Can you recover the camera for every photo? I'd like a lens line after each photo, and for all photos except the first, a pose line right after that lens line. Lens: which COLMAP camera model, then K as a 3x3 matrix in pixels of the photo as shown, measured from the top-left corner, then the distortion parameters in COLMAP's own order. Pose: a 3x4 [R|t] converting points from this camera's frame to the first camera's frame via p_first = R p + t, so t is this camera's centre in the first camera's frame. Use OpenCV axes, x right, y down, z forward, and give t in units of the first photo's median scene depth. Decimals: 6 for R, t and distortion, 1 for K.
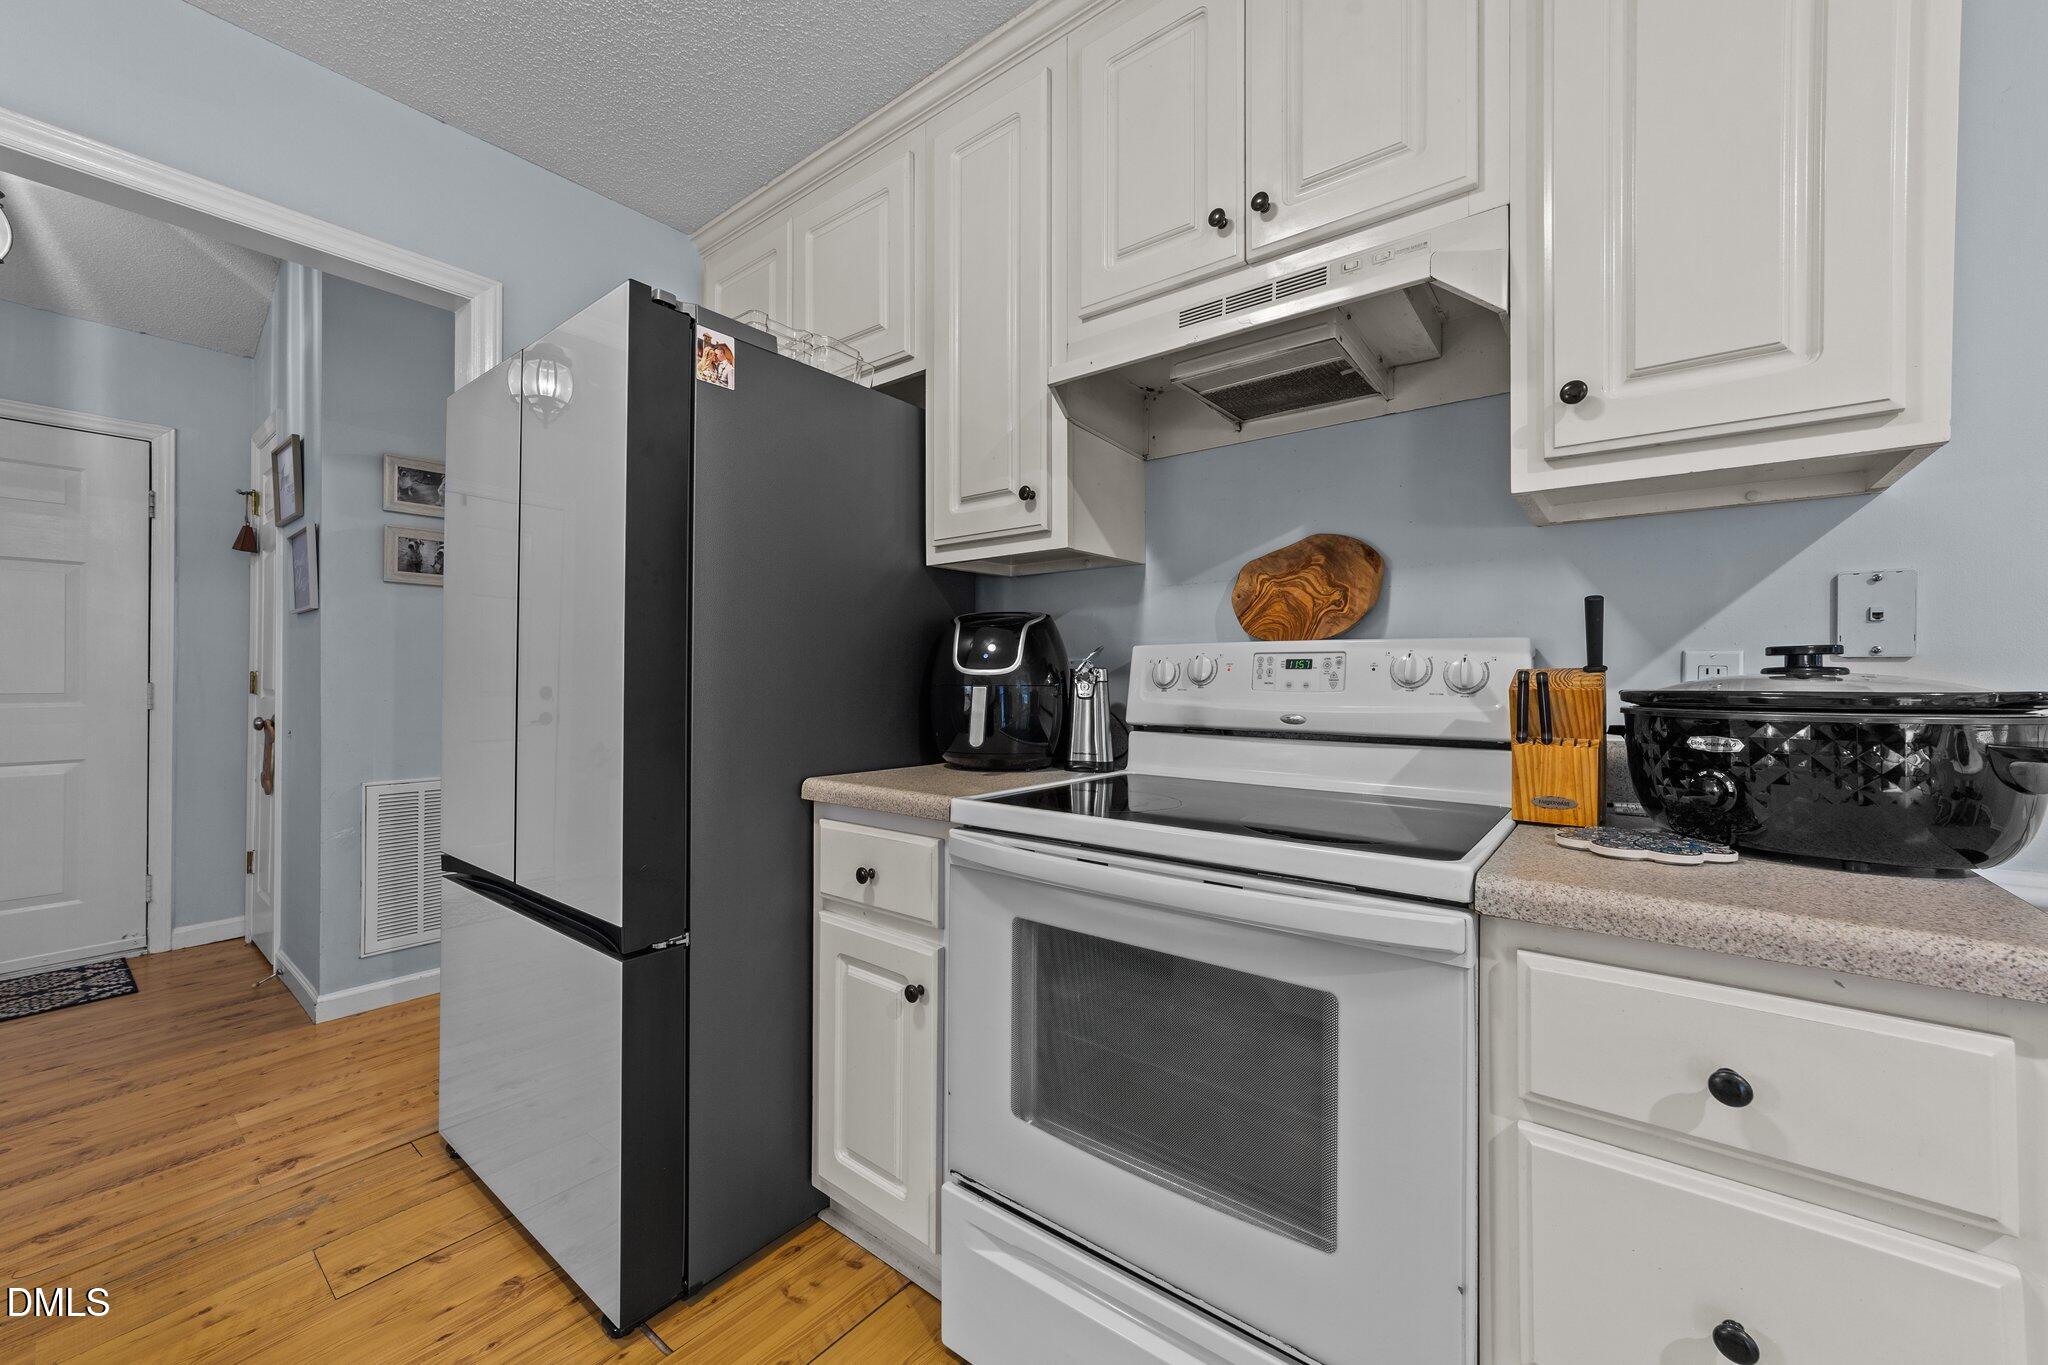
lens RADIAL K [[773.1, 0, 1024.0], [0, 773.1, 682.5], [0, 0, 1]] dist [-0.017213, 0.007348]
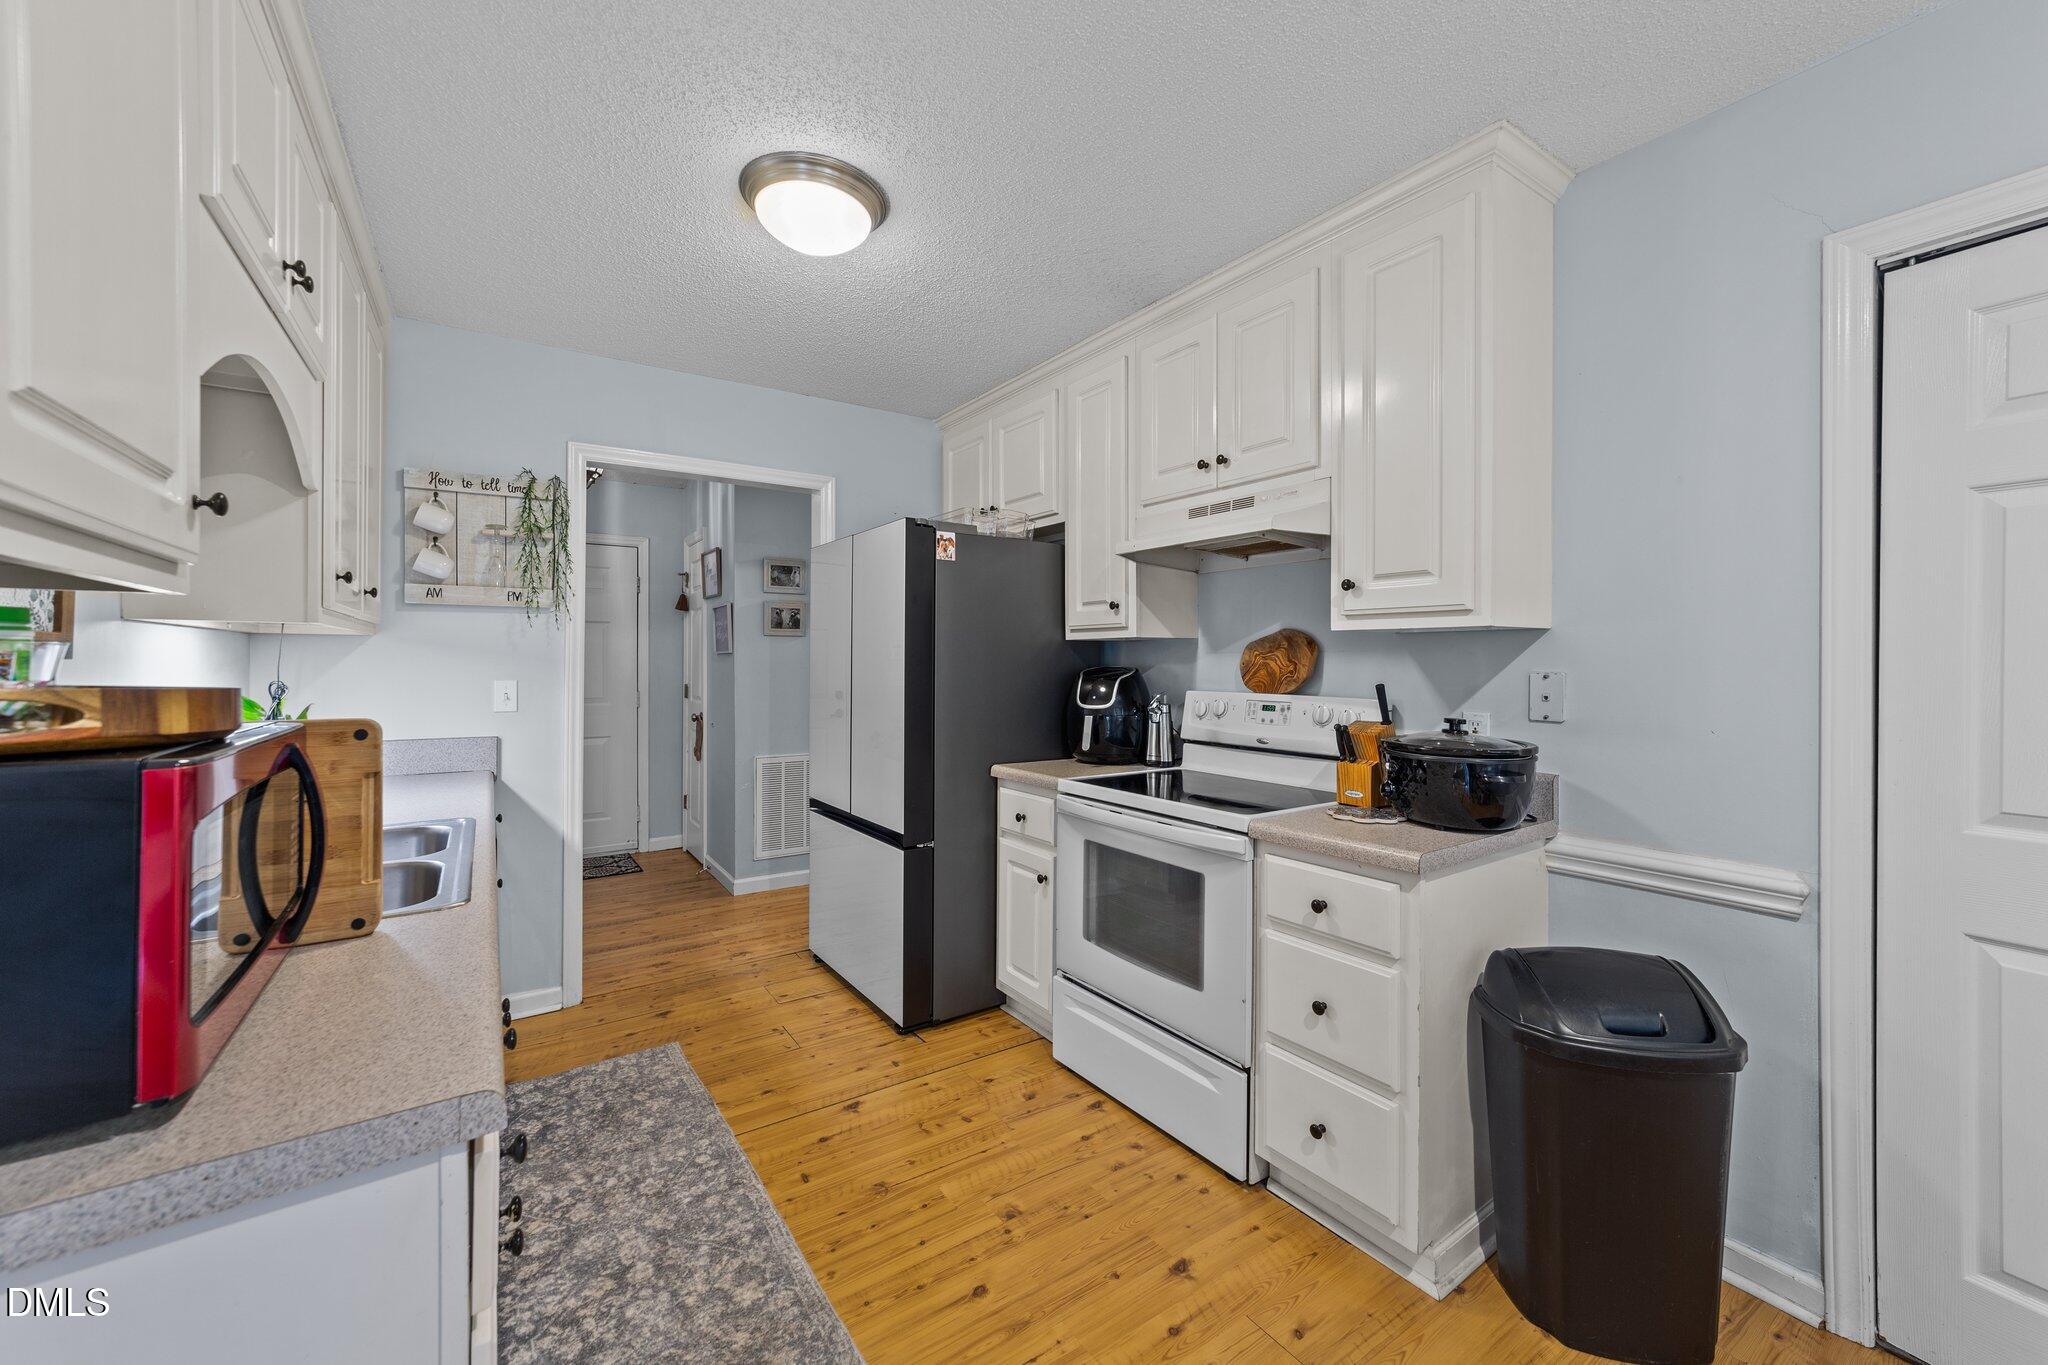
lens RADIAL K [[773.1, 0, 1024.0], [0, 773.1, 682.5], [0, 0, 1]] dist [-0.017213, 0.007348]
pose [[0.955464, 0.006270, -0.295042, 0.325125], [-0.000305, 0.999795, 0.020257, -0.107603], [0.295109, -0.019265, 0.955270, -0.721483]]
